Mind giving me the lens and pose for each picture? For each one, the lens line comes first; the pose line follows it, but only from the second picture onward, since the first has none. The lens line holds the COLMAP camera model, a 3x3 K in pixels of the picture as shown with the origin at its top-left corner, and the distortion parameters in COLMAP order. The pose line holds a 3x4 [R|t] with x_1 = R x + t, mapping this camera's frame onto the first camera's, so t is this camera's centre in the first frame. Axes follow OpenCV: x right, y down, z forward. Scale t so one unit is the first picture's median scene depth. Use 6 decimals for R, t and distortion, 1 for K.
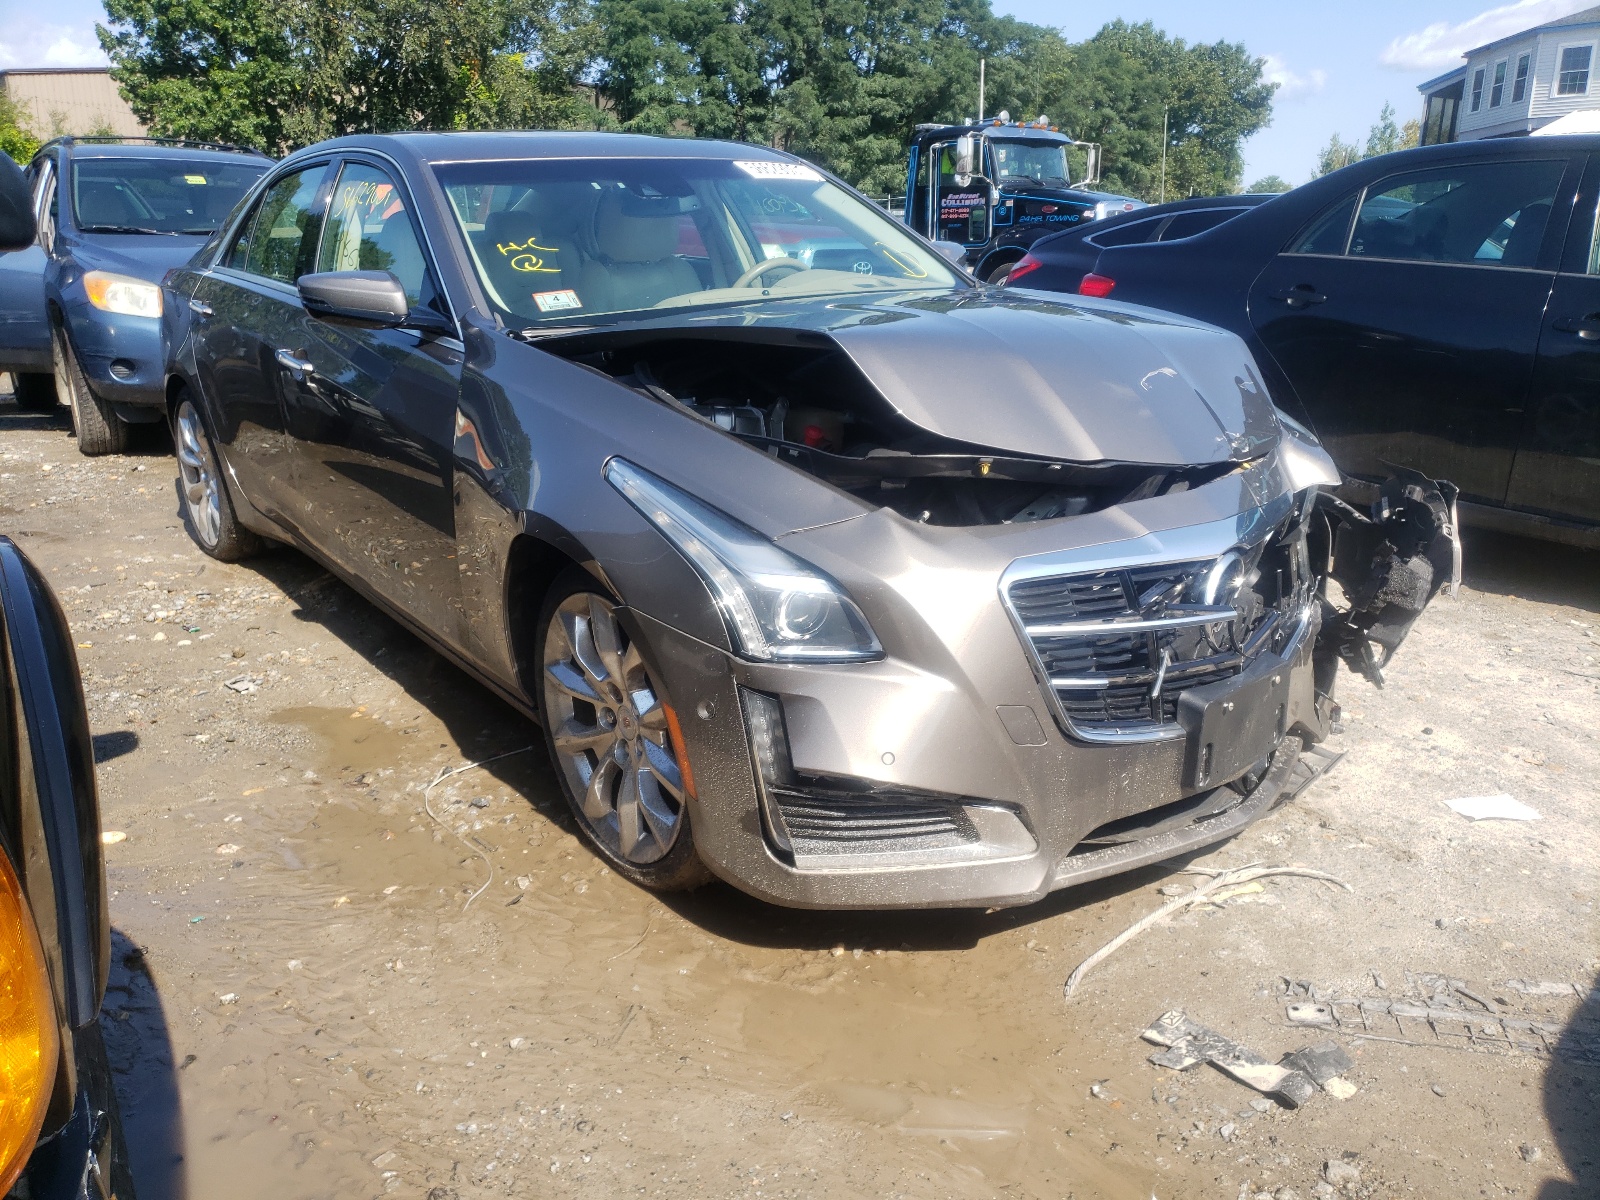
lens RADIAL K [[1255.2, 0, 800.0], [0, 1255.2, 600.0], [0, 0, 1]] dist [-0.002306, 0.032526]
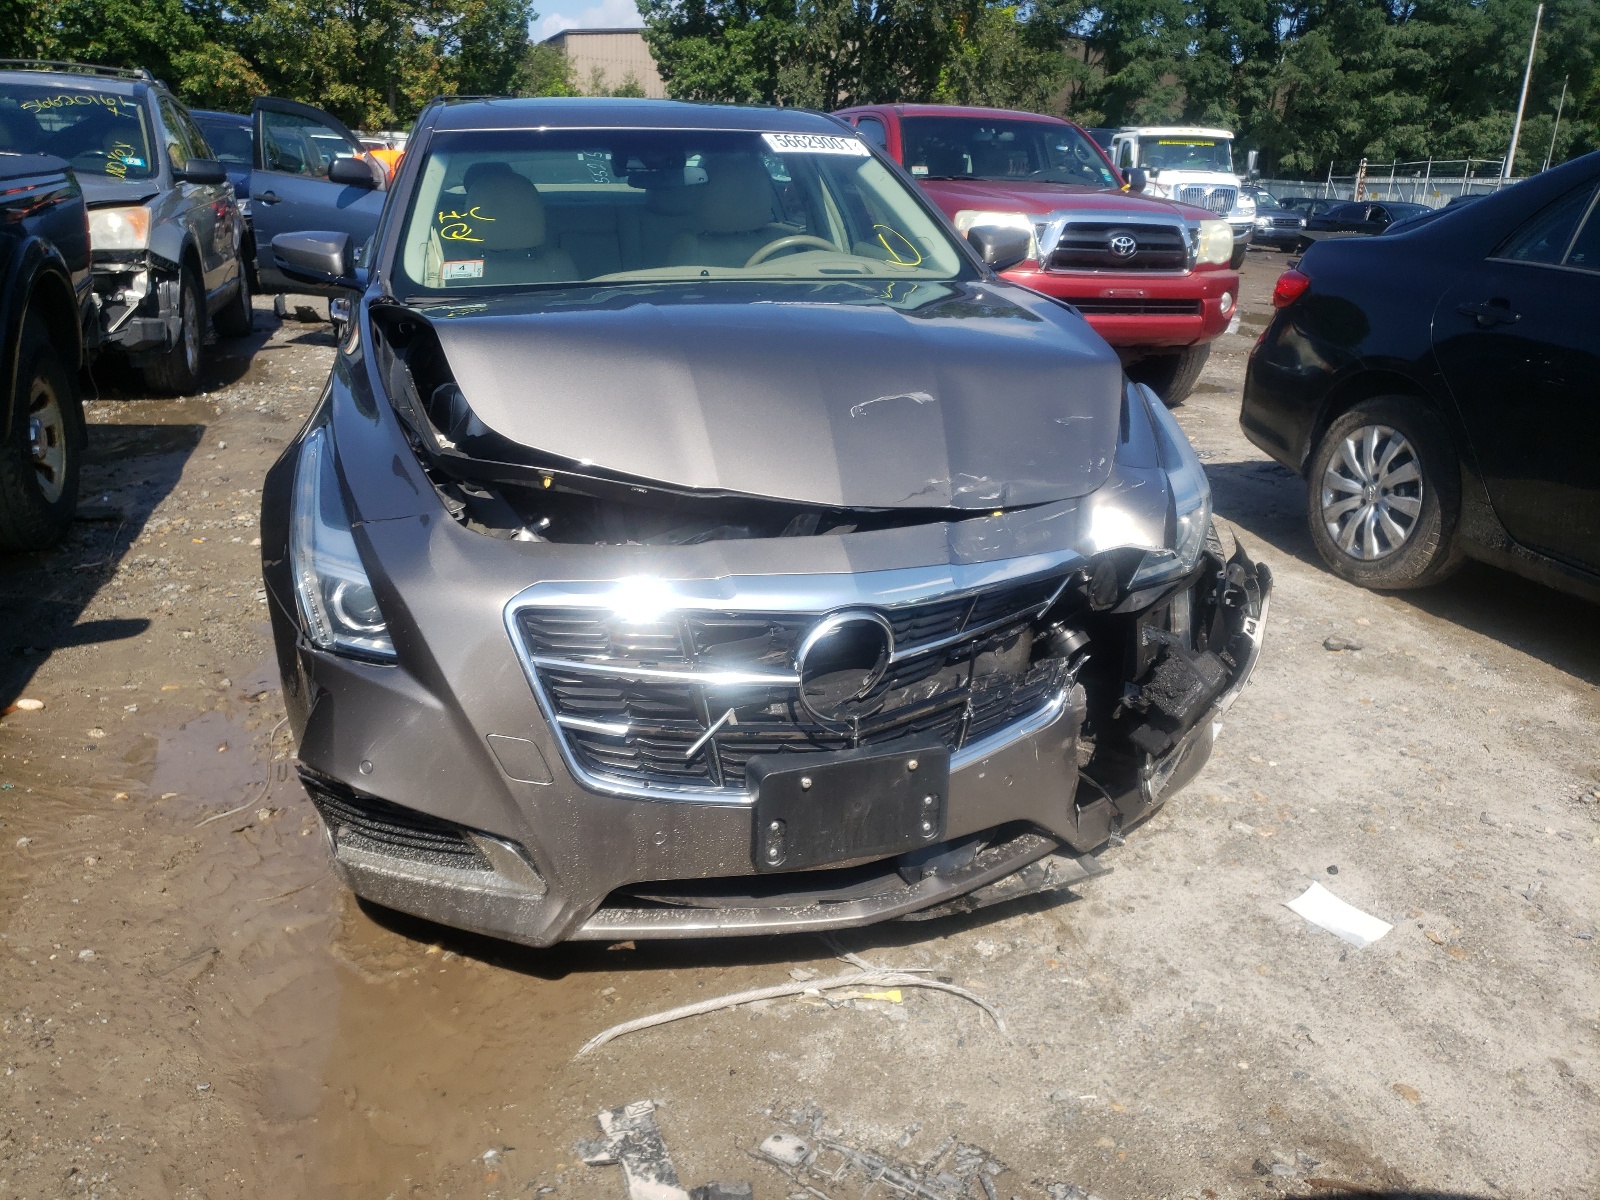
lens RADIAL K [[1262.6, 0, 793.0], [0, 1262.6, 592.0], [0, 0, 1]] dist [0.011762, -0.005105]
pose [[0.920197, 0.150141, -0.361517, 0.048877], [-0.141147, 0.988657, 0.051324, -0.007092], [0.365123, 0.003799, 0.930952, 0.013766]]
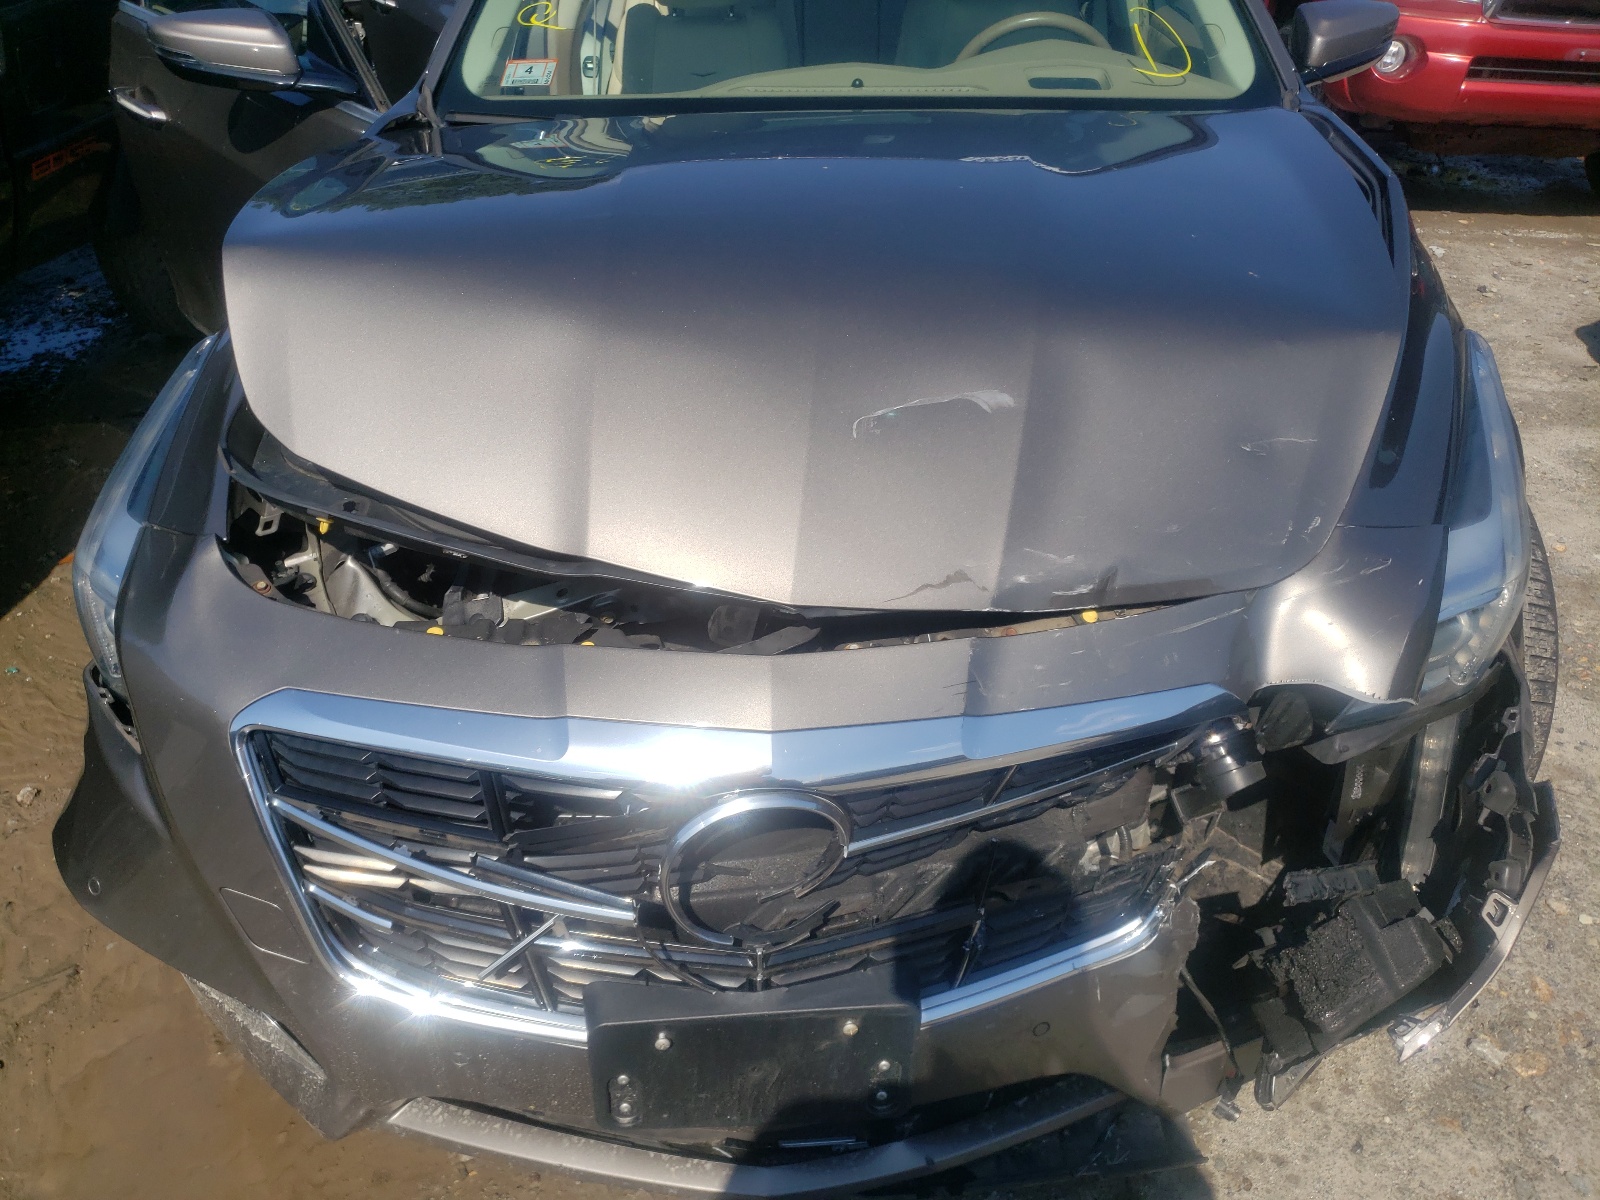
lens RADIAL K [[1255.2, 0, 800.0], [0, 1255.2, 600.0], [0, 0, 1]] dist [-0.002306, 0.032526]
pose [[0.759240, 0.352531, -0.547062, 0.048675], [-0.202498, 0.926824, 0.316216, -0.022496], [0.618506, -0.129305, 0.775068, 0.048047]]
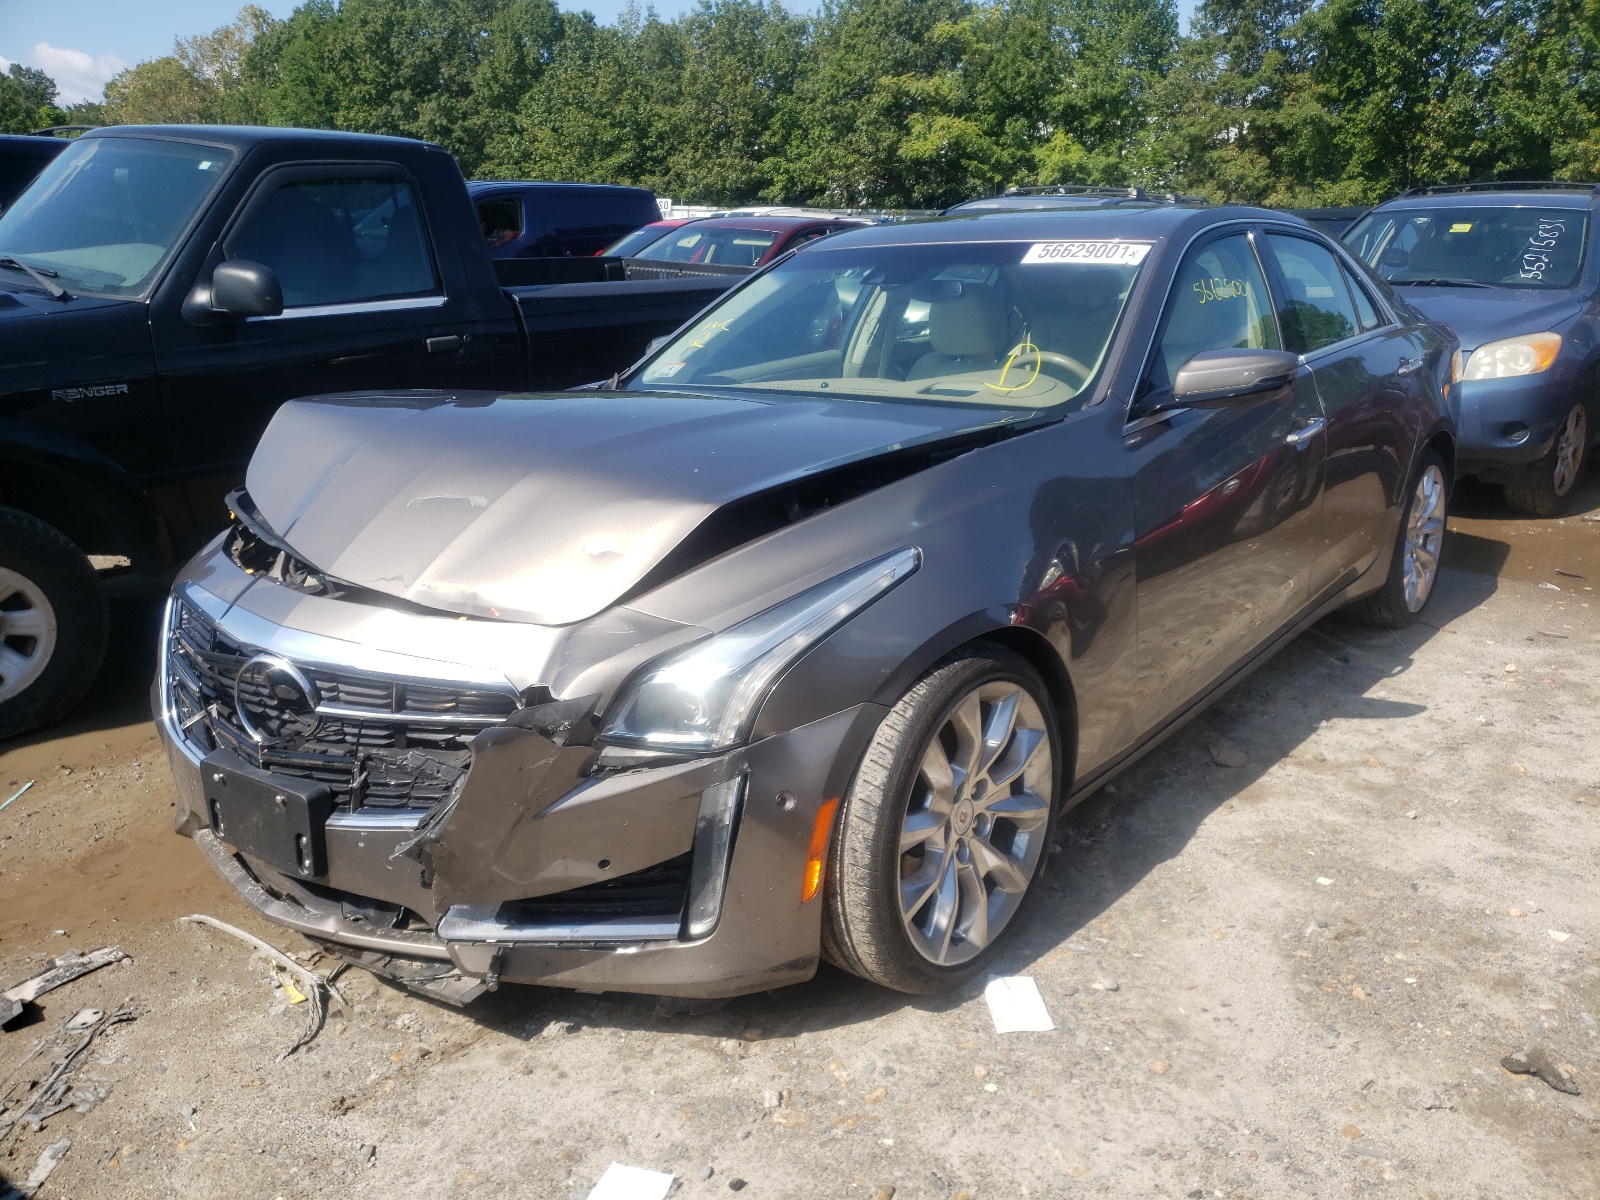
lens RADIAL K [[1255.2, 0, 800.0], [0, 1255.2, 600.0], [0, 0, 1]] dist [-0.002306, 0.032526]
pose [[0.202854, 0.271346, -0.940862, 0.110937], [-0.284109, 0.935817, 0.208636, -0.033532], [0.937087, 0.224985, 0.266926, 0.088207]]
